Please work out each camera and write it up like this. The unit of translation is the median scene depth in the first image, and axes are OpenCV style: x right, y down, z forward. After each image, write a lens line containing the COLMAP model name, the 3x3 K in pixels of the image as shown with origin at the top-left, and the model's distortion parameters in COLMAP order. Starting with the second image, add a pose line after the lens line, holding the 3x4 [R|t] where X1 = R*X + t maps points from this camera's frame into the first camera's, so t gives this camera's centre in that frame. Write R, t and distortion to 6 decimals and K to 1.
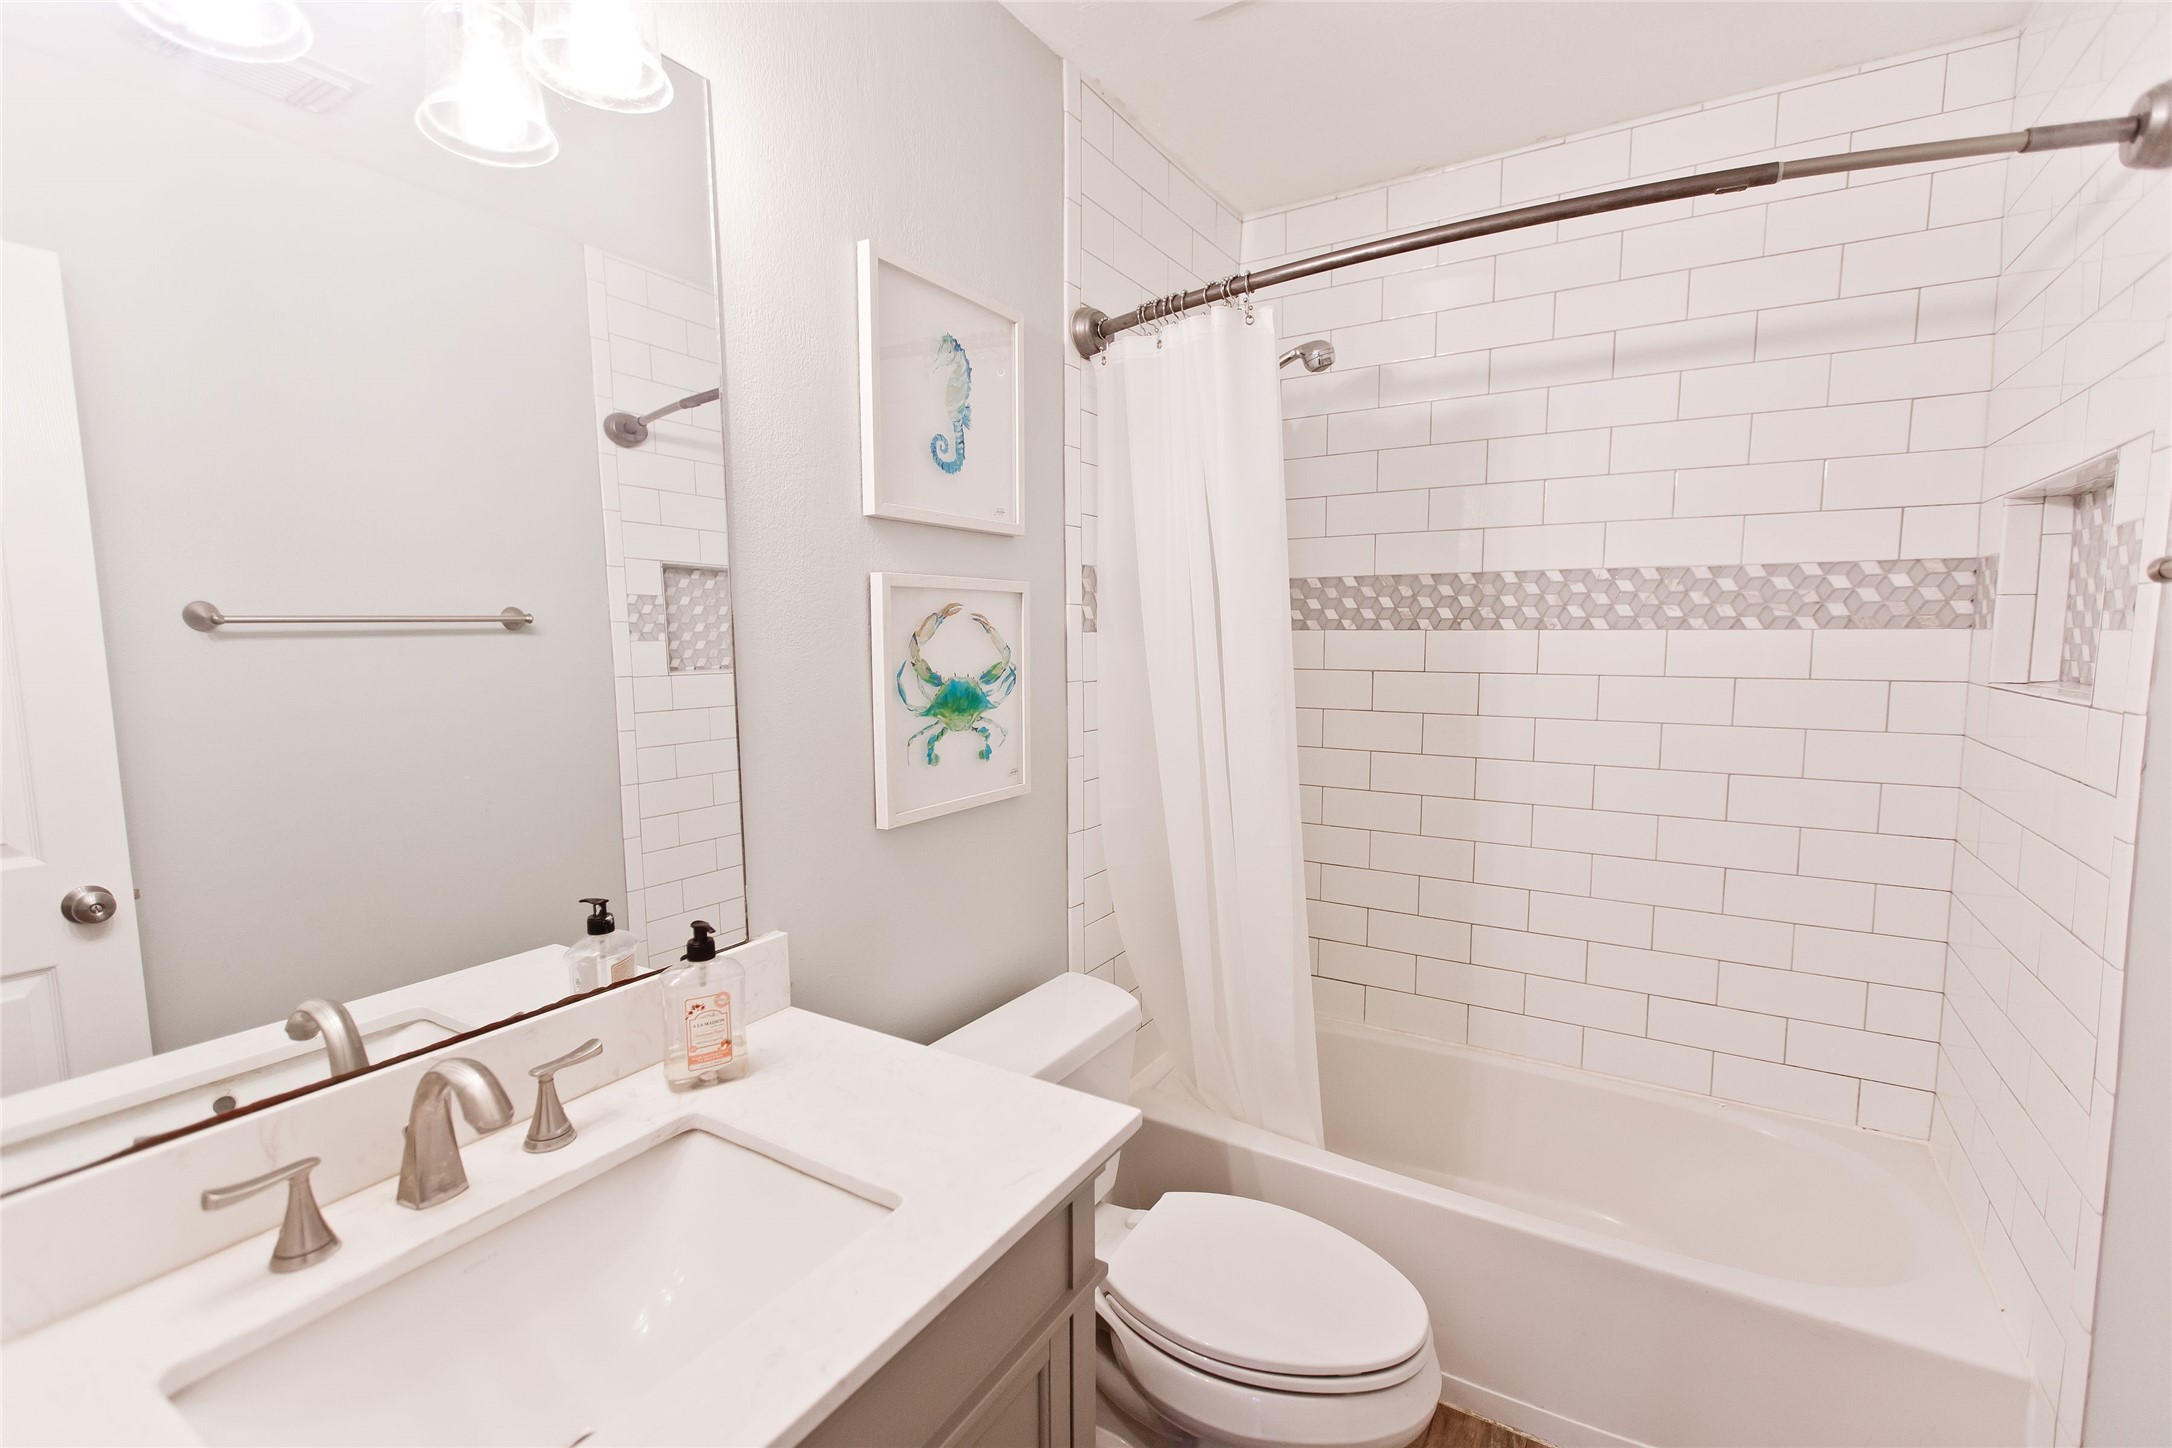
lens RADIAL K [[976.9, 0, 1094.9], [0, 976.9, 718.5], [0, 0, 1]] dist [0.002100, 0.000071]
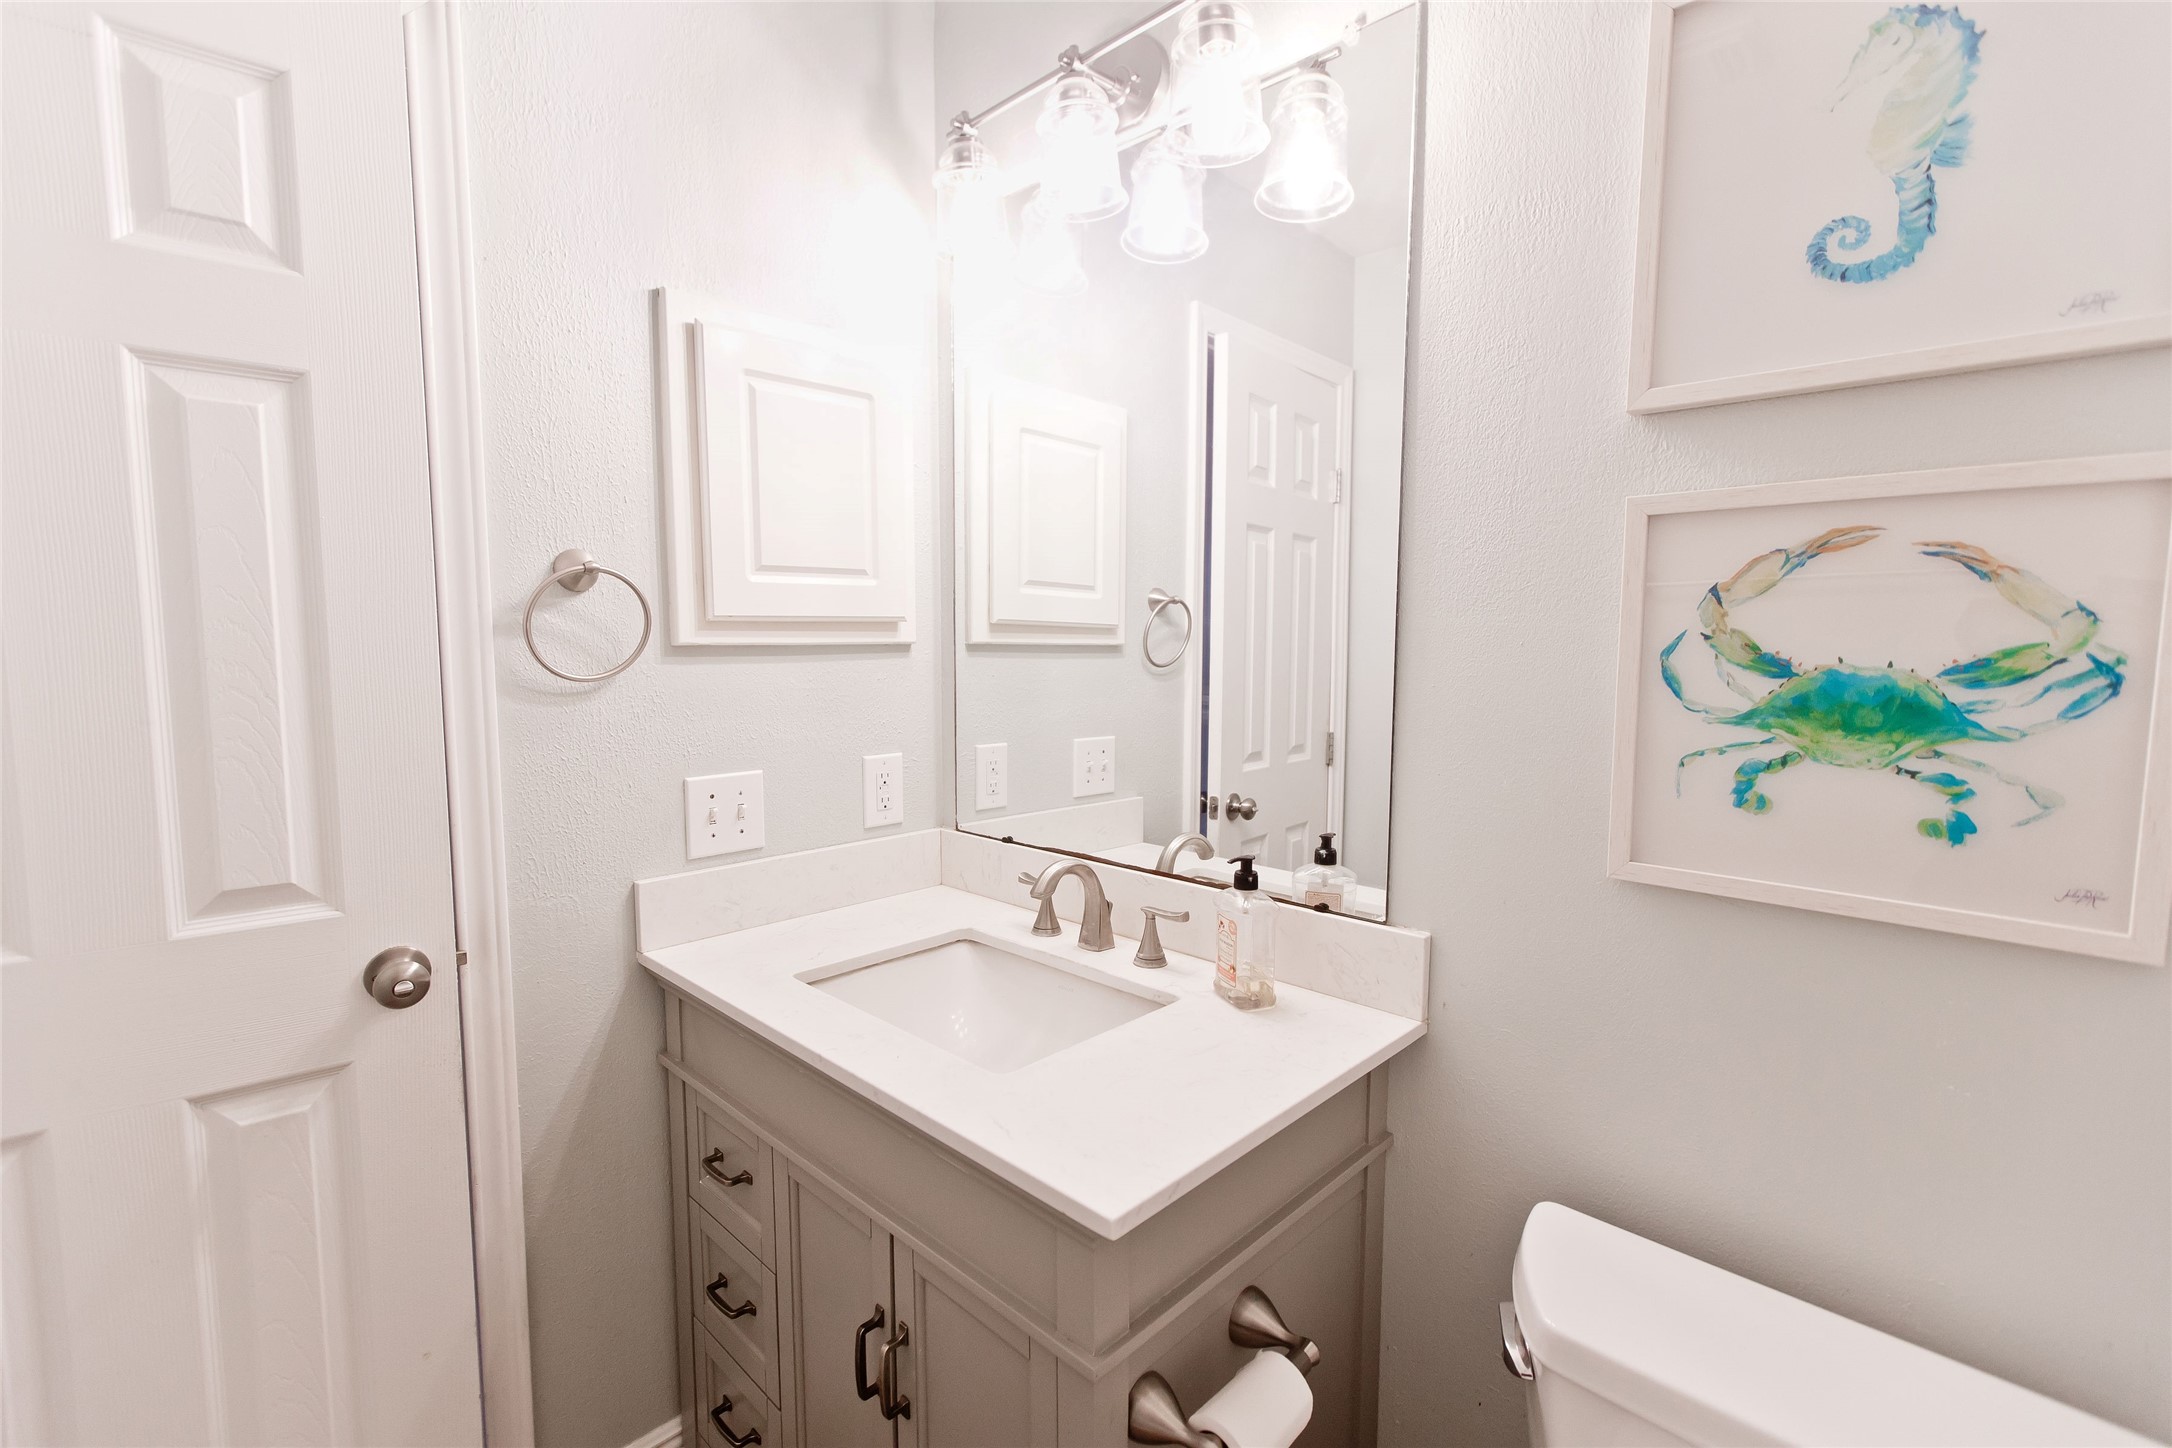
lens RADIAL K [[976.9, 0, 1094.9], [0, 976.9, 718.5], [0, 0, 1]] dist [0.002100, 0.000071]
pose [[-0.209954, 0.093512, -0.973229, 0.475817], [-0.089199, 0.989432, 0.114312, -0.038789], [0.973634, 0.110812, -0.199394, 0.715175]]
